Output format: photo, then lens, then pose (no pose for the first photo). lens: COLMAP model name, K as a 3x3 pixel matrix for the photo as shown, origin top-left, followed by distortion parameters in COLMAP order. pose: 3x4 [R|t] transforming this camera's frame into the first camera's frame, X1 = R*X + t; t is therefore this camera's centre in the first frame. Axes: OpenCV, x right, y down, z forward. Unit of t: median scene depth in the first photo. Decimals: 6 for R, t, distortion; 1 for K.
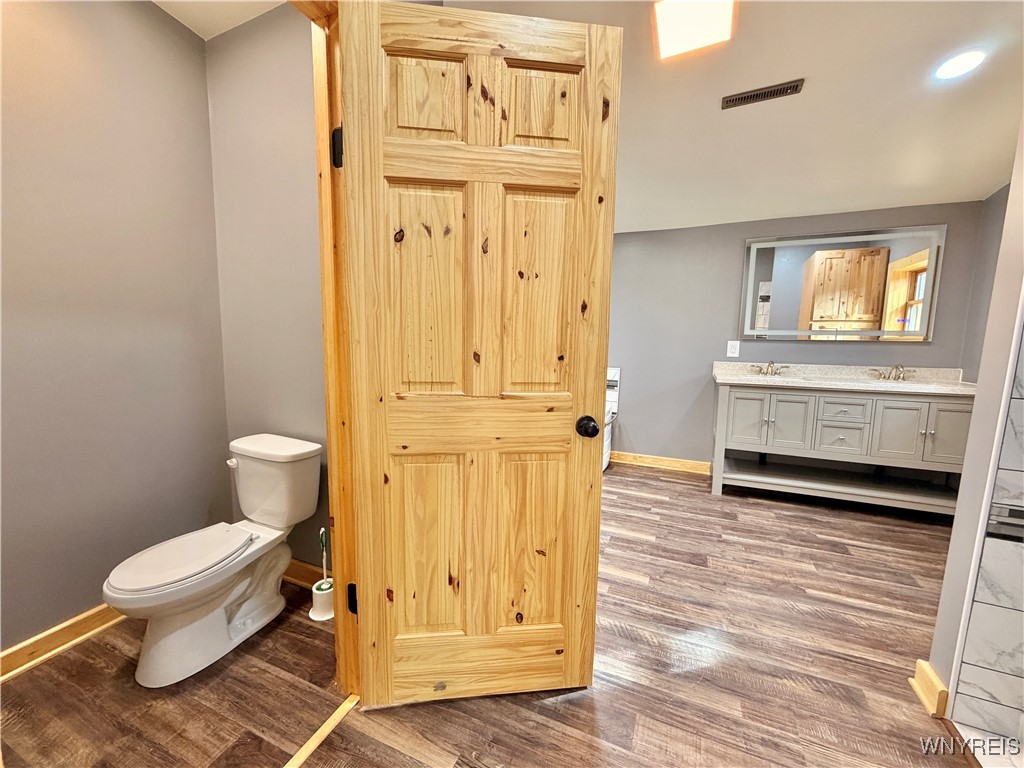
lens RADIAL K [[407.3, 0, 509.7], [0, 407.3, 384.8], [0, 0, 1]] dist [-0.002732, 0.000634]
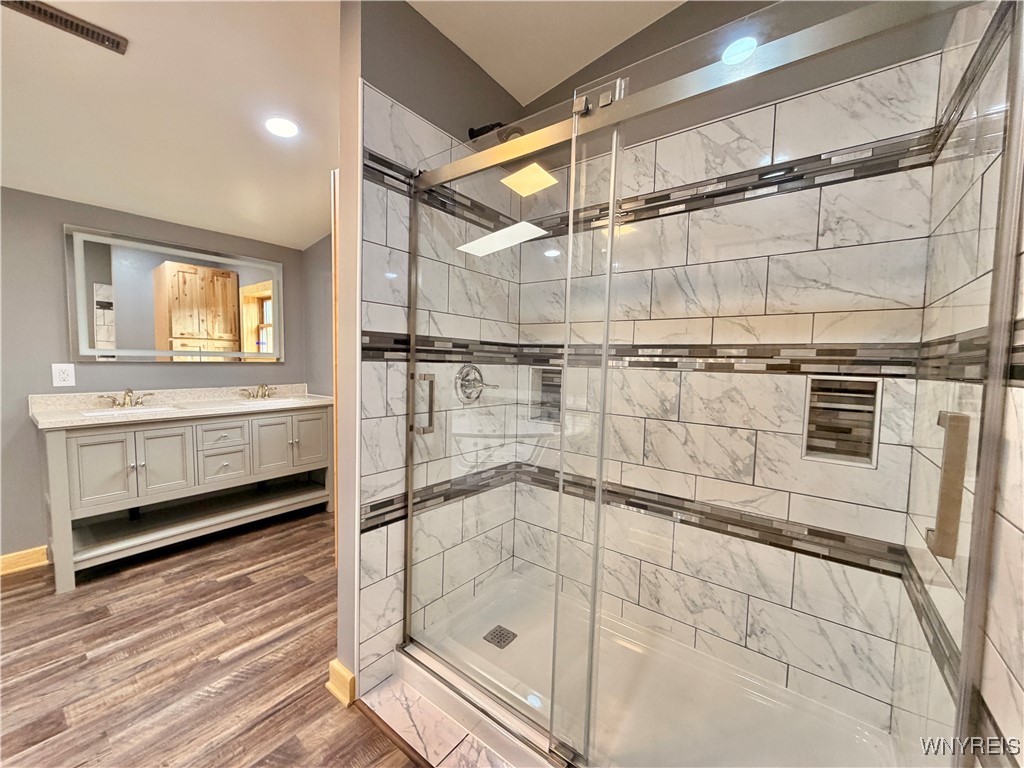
lens RADIAL K [[407.3, 0, 510.0], [0, 407.3, 385.1], [0, 0, 1]] dist [-0.002732, 0.000634]
pose [[0.235171, -0.074173, 0.969120, 0.057231], [0.101799, 0.993480, 0.051334, -0.035320], [-0.966608, 0.086583, 0.241188, 0.101363]]
